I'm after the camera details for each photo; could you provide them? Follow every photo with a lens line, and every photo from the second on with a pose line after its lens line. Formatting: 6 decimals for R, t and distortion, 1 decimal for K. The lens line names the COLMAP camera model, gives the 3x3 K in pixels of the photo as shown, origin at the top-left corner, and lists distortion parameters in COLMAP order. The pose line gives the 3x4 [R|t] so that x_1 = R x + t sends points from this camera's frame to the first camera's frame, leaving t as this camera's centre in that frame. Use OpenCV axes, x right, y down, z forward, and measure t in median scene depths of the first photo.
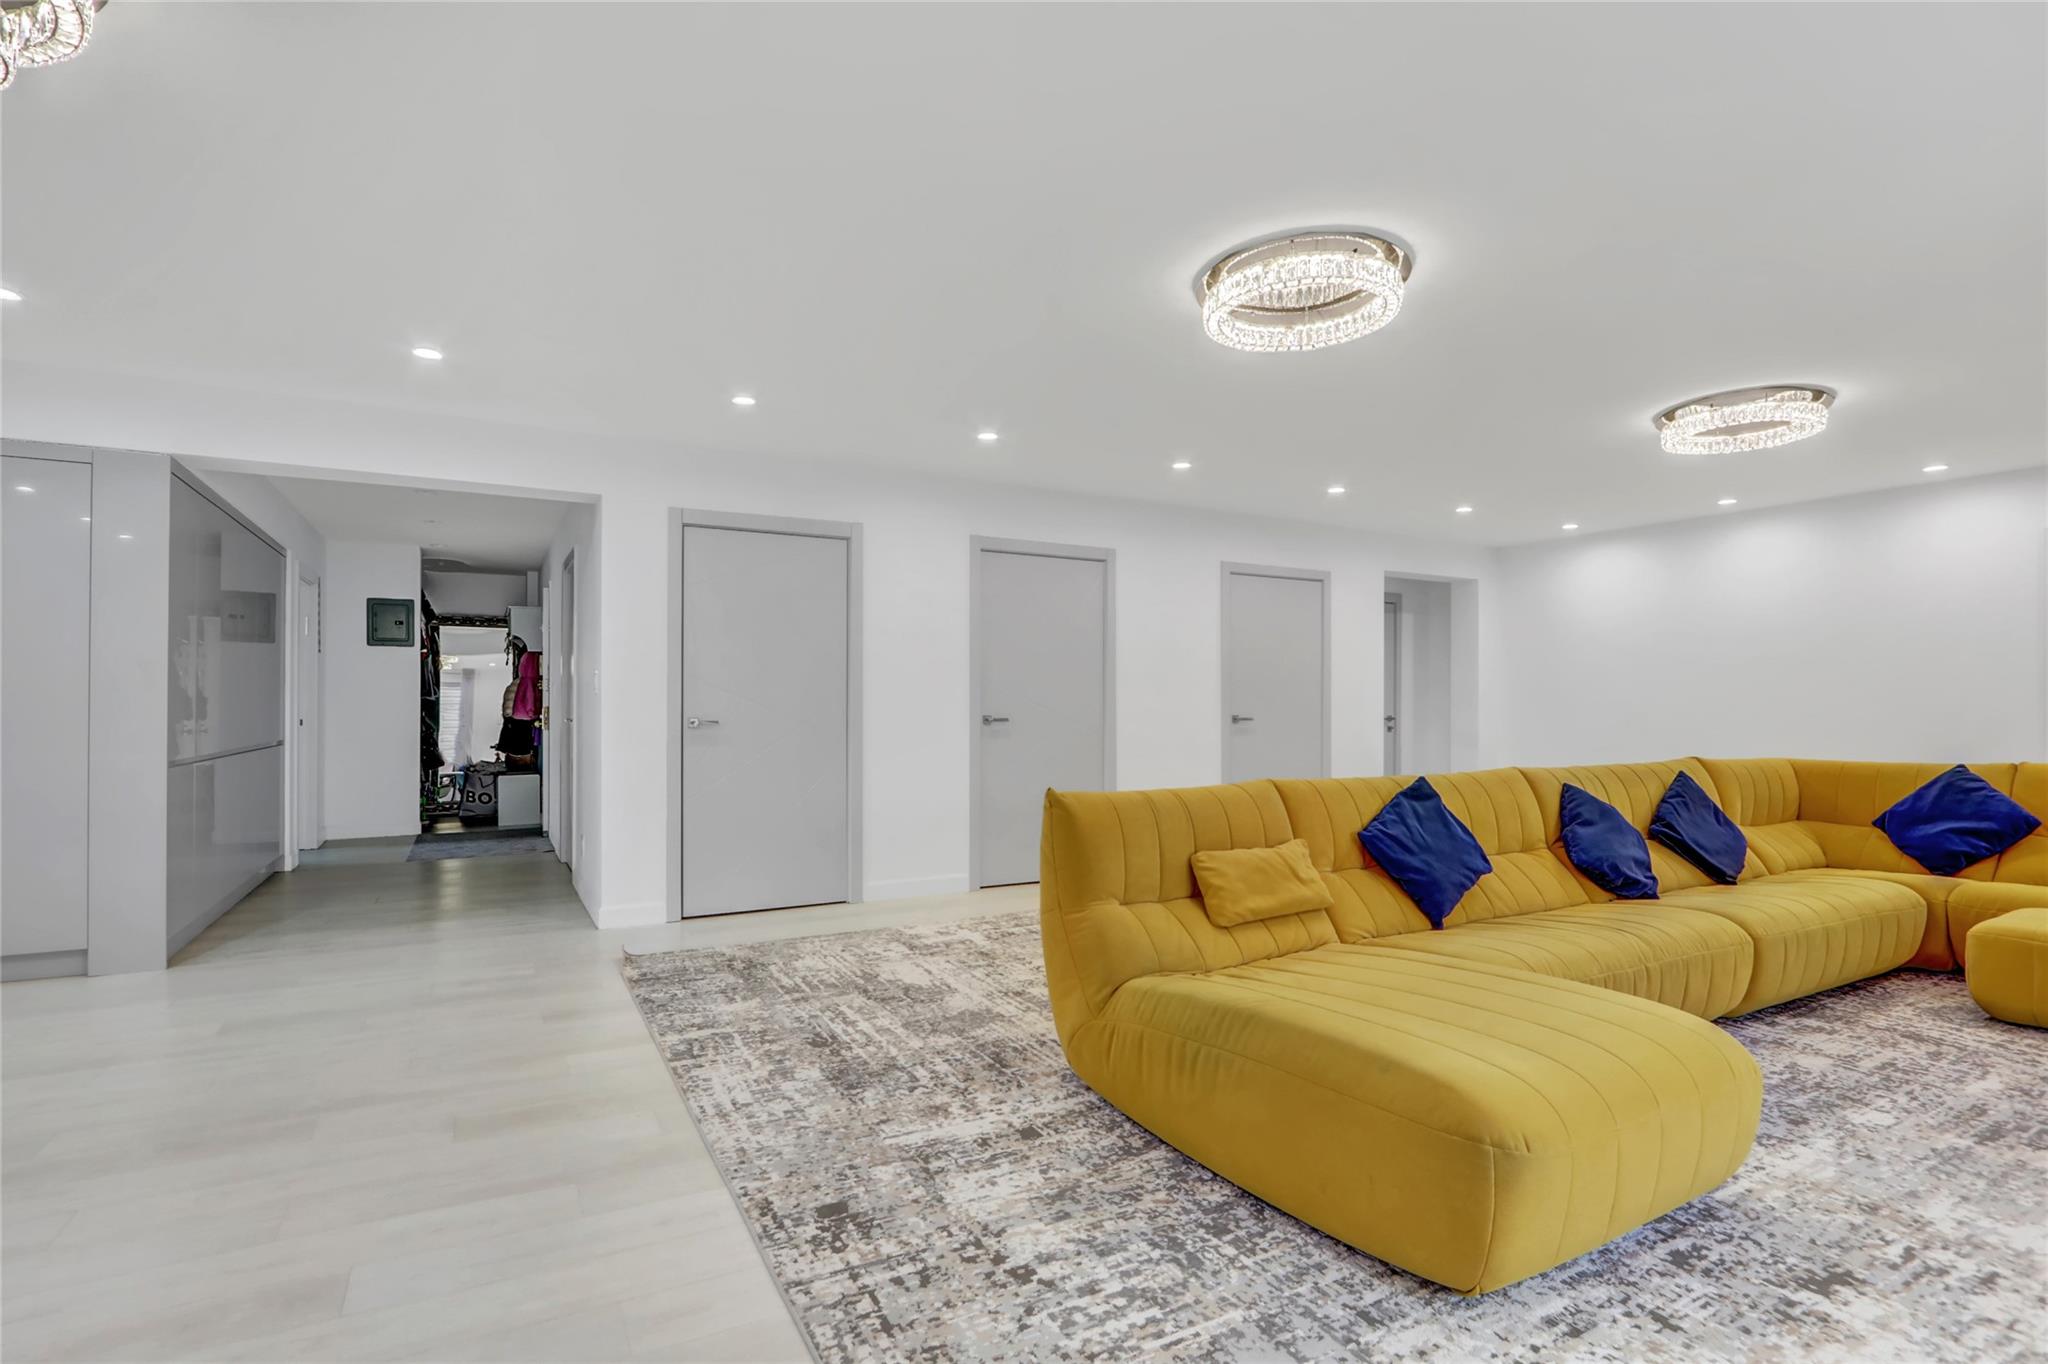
lens RADIAL K [[986.6, 0, 1013.4], [0, 986.6, 694.4], [0, 0, 1]] dist [-0.012953, 0.000959]
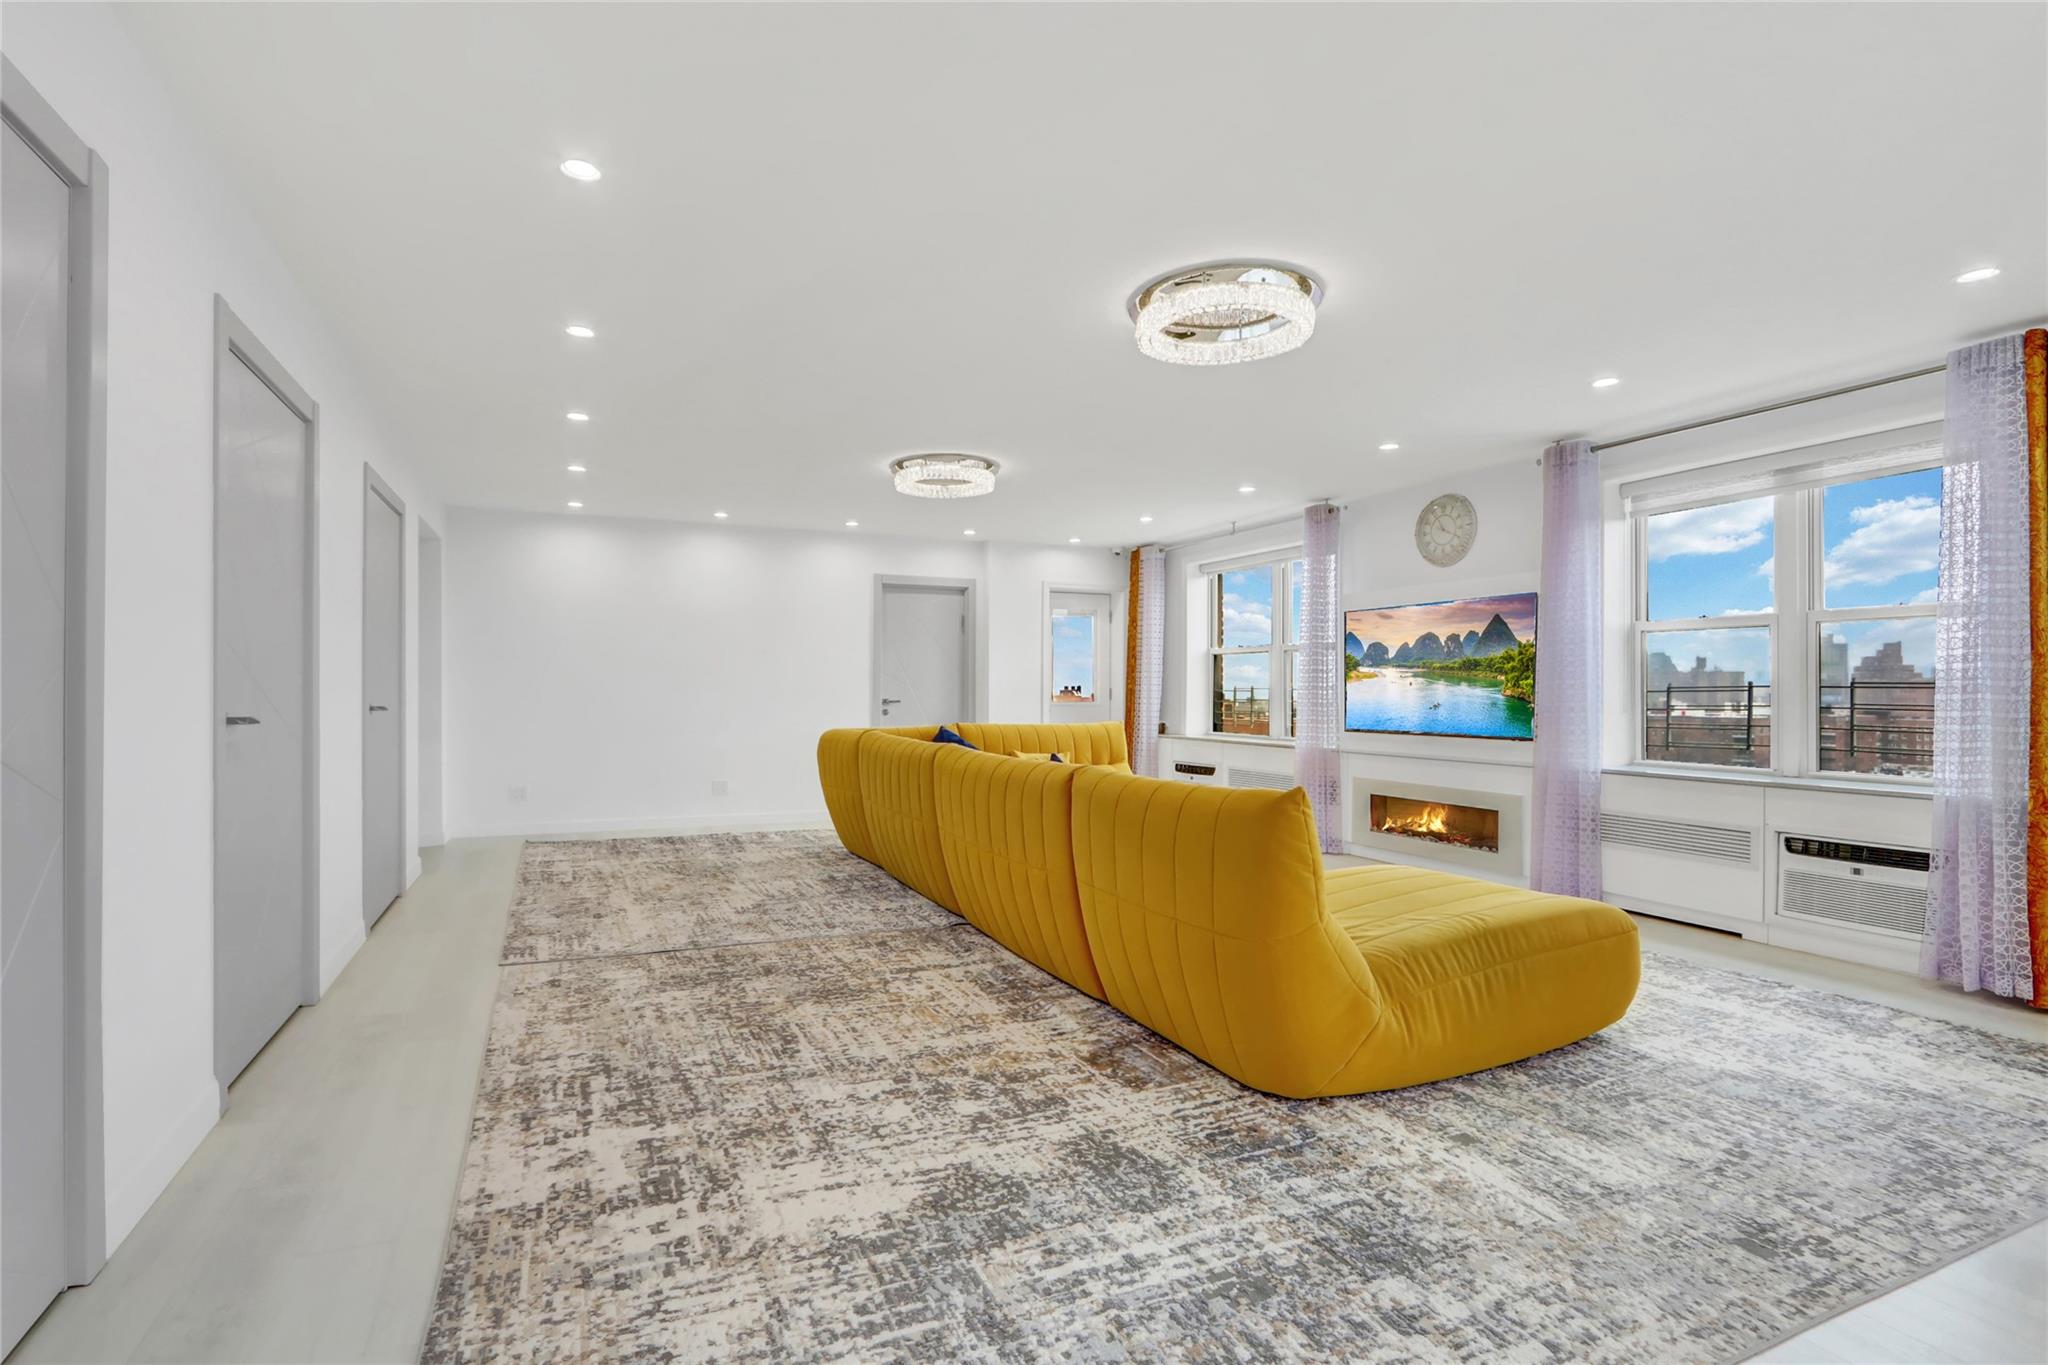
lens RADIAL K [[986.6, 0, 1014.1], [0, 986.6, 684.1], [0, 0, 1]] dist [-0.012953, 0.000959]
pose [[0.060487, 0.005198, 0.998155, -0.779239], [-0.015008, 0.999878, -0.004298, 0.023099], [-0.998056, -0.014720, 0.060558, 1.145641]]
